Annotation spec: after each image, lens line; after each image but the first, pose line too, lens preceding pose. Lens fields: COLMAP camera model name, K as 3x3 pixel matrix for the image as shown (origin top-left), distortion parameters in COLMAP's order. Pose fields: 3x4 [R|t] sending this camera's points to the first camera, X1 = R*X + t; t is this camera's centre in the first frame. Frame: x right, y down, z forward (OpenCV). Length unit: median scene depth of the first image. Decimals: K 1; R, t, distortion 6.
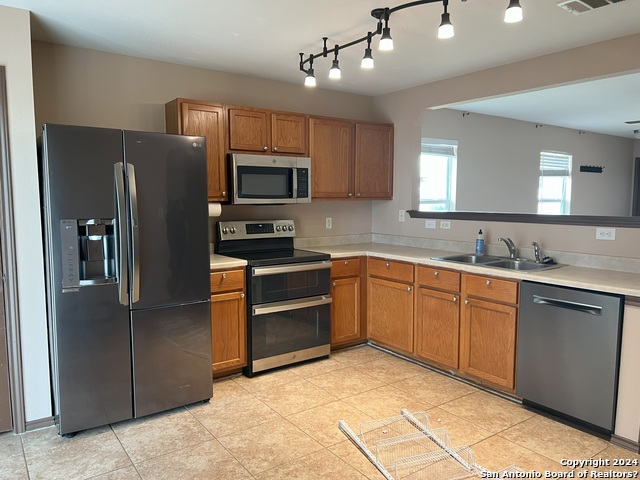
lens RADIAL K [[483.5, 0, 324.1], [0, 483.5, 241.9], [0, 0, 1]] dist [0.028738, -0.019755]
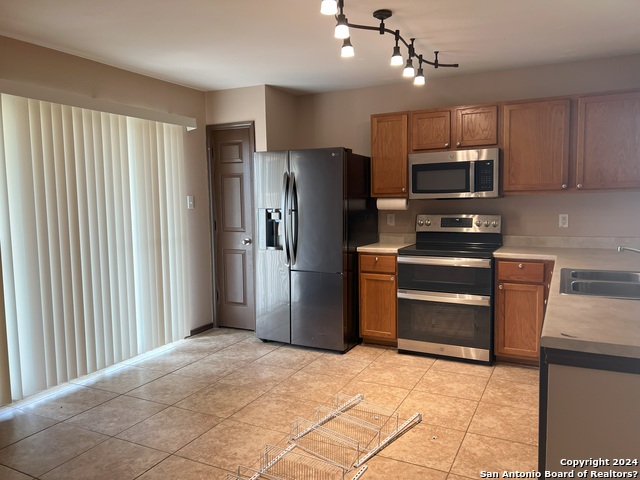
lens RADIAL K [[483.5, 0, 322.3], [0, 483.5, 238.5], [0, 0, 1]] dist [0.028738, -0.019755]
pose [[0.455828, 0.066639, -0.887570, 0.746853], [-0.069283, 0.996824, 0.039261, -0.016544], [0.887367, 0.043598, 0.458997, 0.316550]]
